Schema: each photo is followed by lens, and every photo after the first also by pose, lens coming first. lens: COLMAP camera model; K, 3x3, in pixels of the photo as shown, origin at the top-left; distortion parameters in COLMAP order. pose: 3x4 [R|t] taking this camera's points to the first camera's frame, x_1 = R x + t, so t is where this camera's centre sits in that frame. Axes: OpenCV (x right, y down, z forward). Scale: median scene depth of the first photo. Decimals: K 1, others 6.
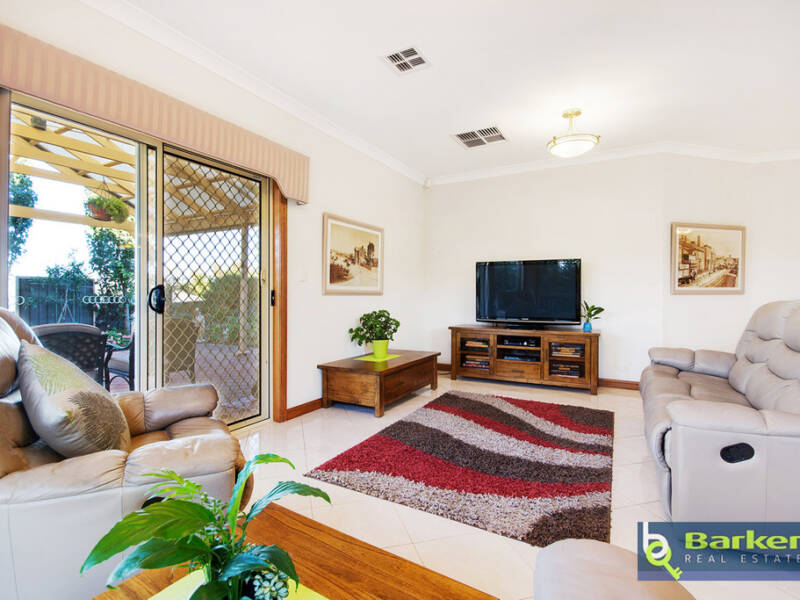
lens RADIAL K [[400.4, 0, 398.7], [0, 400.4, 295.3], [0, 0, 1]] dist [-0.004747, 0.000188]
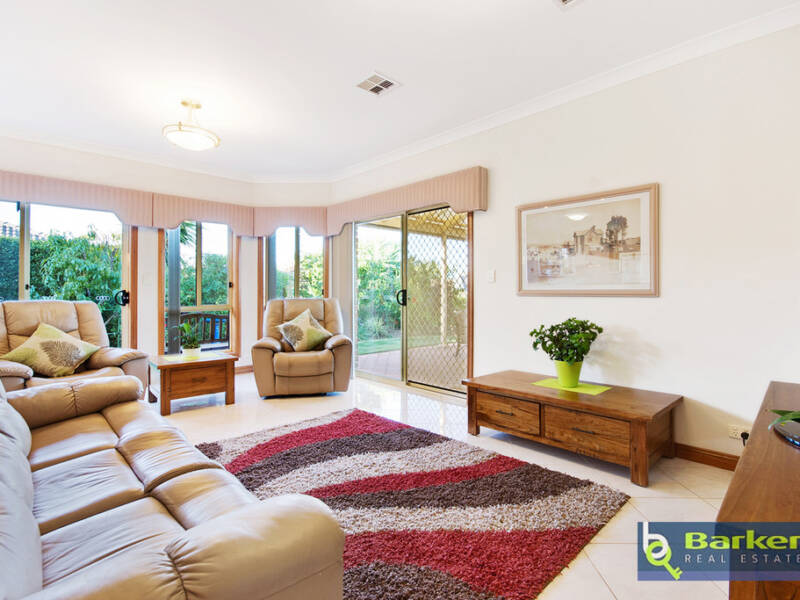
lens RADIAL K [[400.4, 0, 403.4], [0, 400.4, 293.9], [0, 0, 1]] dist [-0.004747, 0.000188]
pose [[-0.268058, 0.001112, -0.963402, 0.721400], [0.001251, 0.999999, 0.000807, -0.006699], [0.963402, -0.000989, -0.268059, 0.932945]]
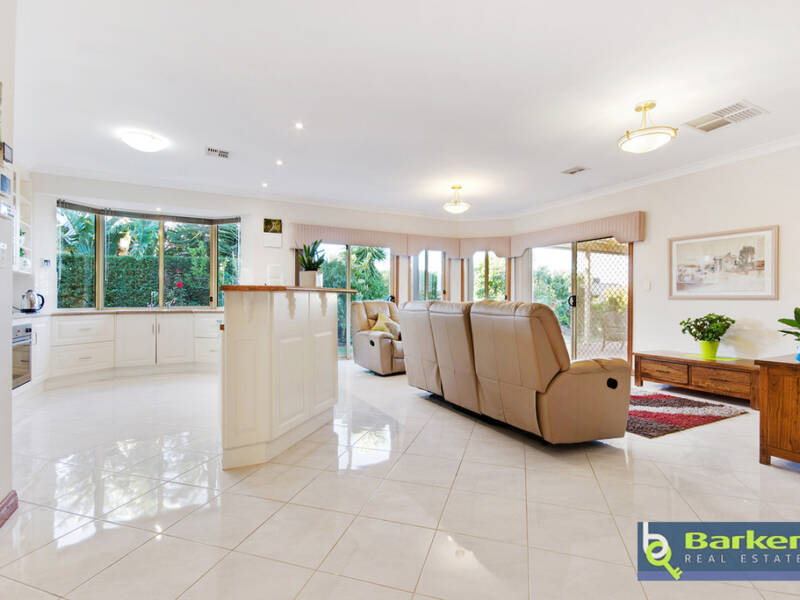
lens RADIAL K [[400.4, 0, 401.1], [0, 400.4, 302.0], [0, 0, 1]] dist [-0.004747, 0.000188]
pose [[-0.515951, 0.001136, -0.856617, 1.334960], [-0.004478, 0.999982, 0.004023, 0.004858], [0.856606, 0.005912, -0.515937, 0.866236]]
